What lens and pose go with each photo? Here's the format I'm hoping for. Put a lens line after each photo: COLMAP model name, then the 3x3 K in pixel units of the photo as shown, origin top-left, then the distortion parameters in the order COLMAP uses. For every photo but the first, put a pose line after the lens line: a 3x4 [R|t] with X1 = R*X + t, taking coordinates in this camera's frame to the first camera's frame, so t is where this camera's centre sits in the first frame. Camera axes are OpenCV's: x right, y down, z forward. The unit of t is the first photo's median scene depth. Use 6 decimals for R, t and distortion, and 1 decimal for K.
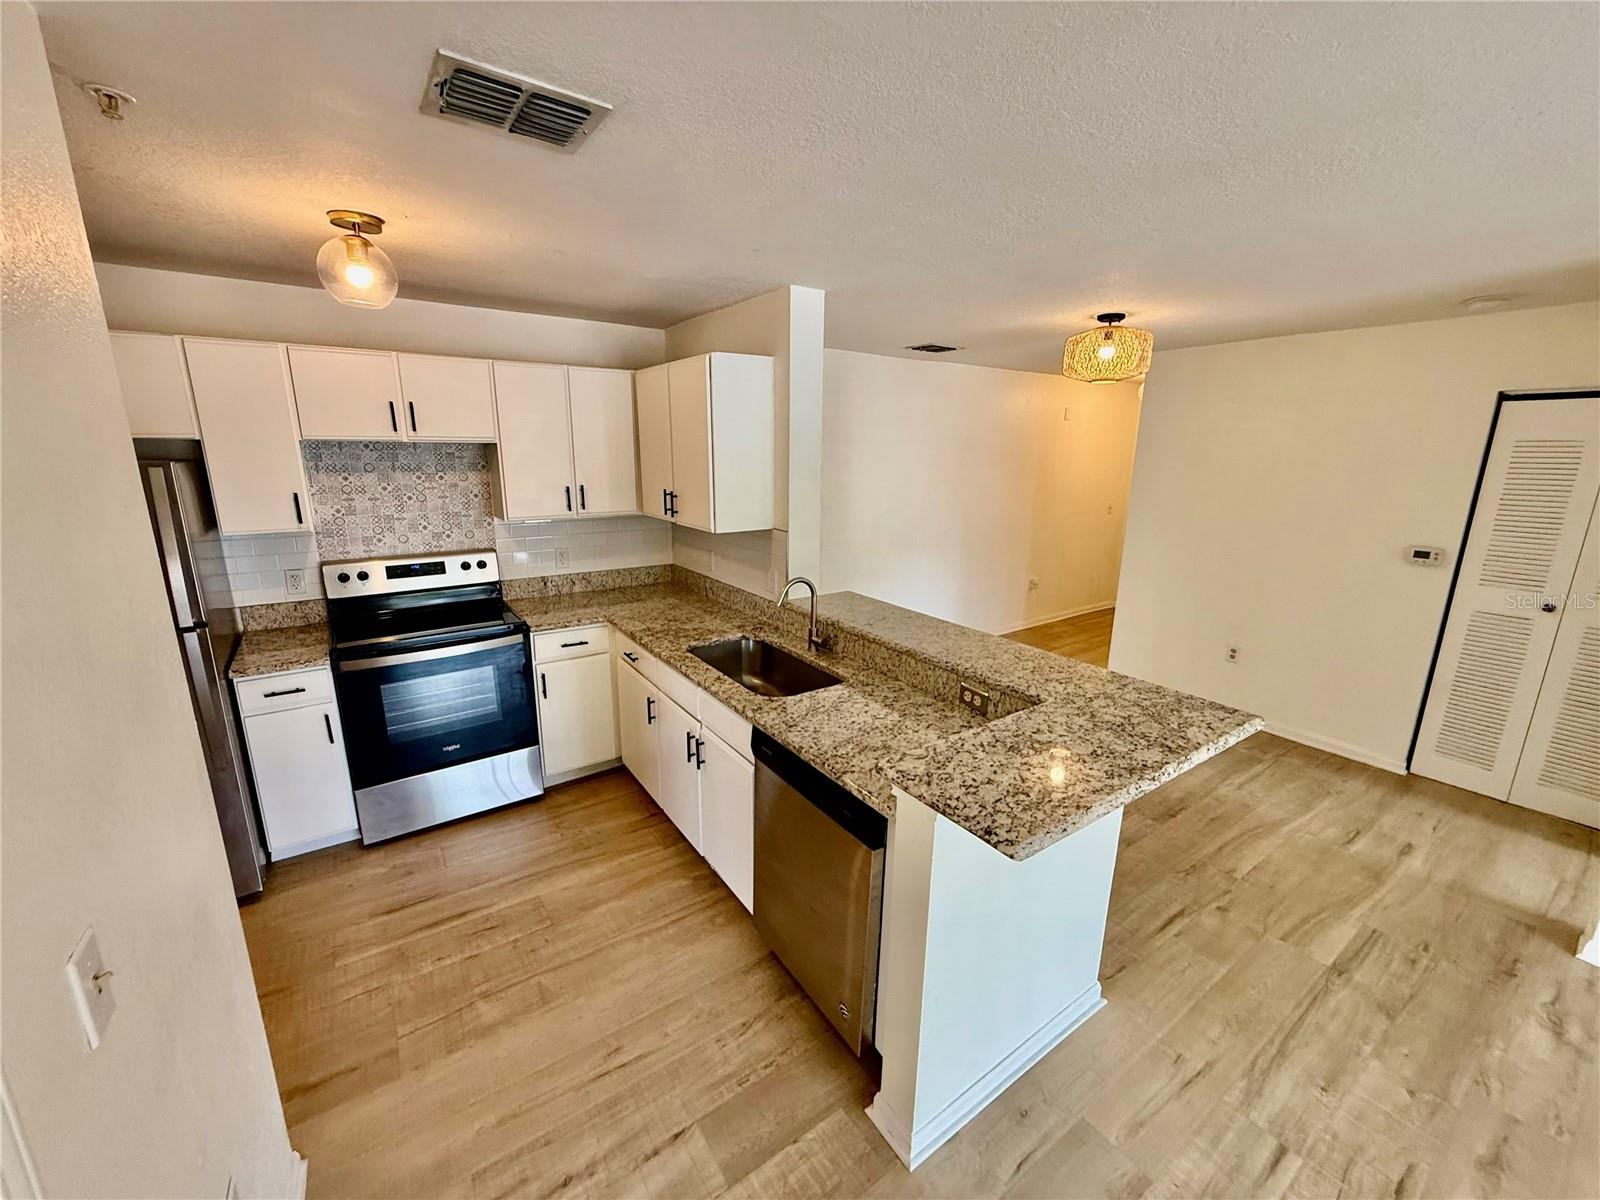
lens RADIAL K [[636.1, 0, 795.0], [0, 636.1, 597.5], [0, 0, 1]] dist [0.000114, 0.000310]
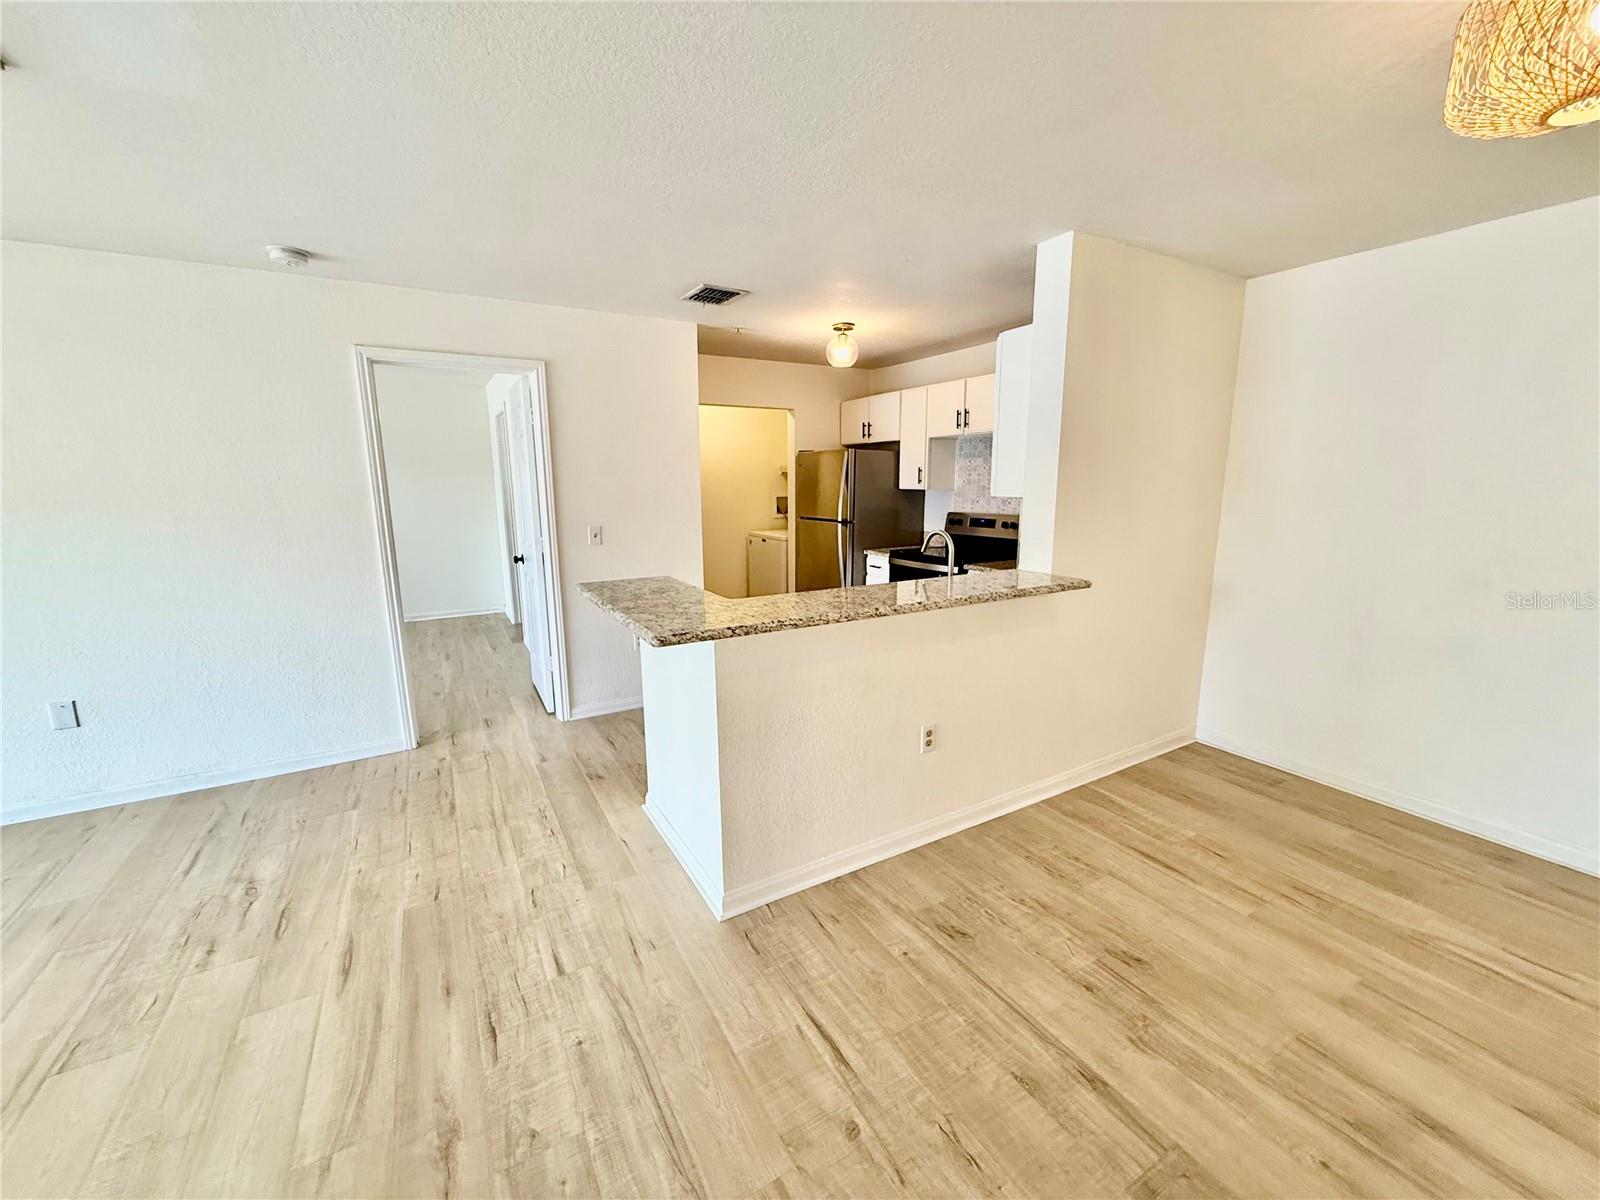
lens RADIAL K [[636.1, 0, 795.0], [0, 636.1, 597.5], [0, 0, 1]] dist [0.000114, 0.000310]
pose [[-0.079291, 0.175610, -0.981261, 1.494055], [-0.226320, 0.955484, 0.189285, -0.095845], [0.970820, 0.237088, -0.036017, 1.100464]]
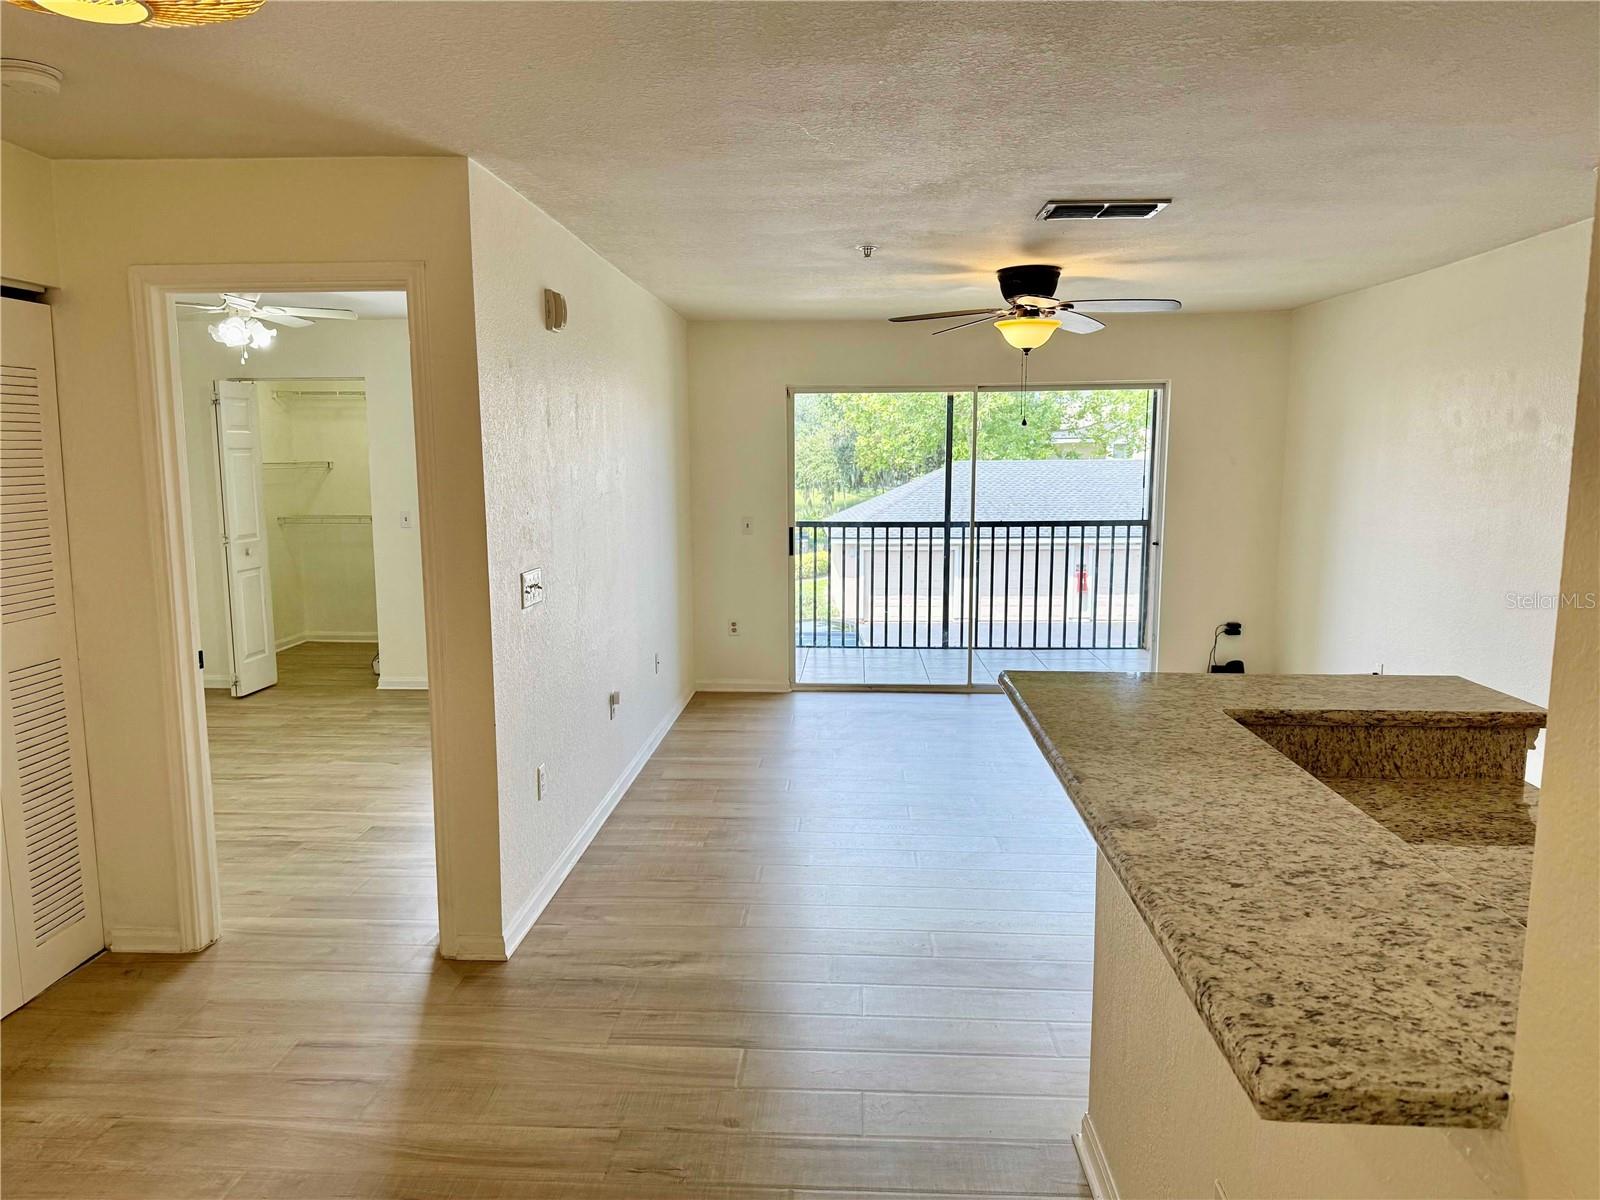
lens RADIAL K [[1112.4, 0, 802.9], [0, 1112.4, 610.3], [0, 0, 1]] dist [0.088756, -0.127042]
pose [[-0.796657, -0.091561, 0.597457, 0.032764], [0.133656, 0.937305, 0.321862, -0.382773], [-0.589469, 0.336268, -0.734473, 2.033136]]
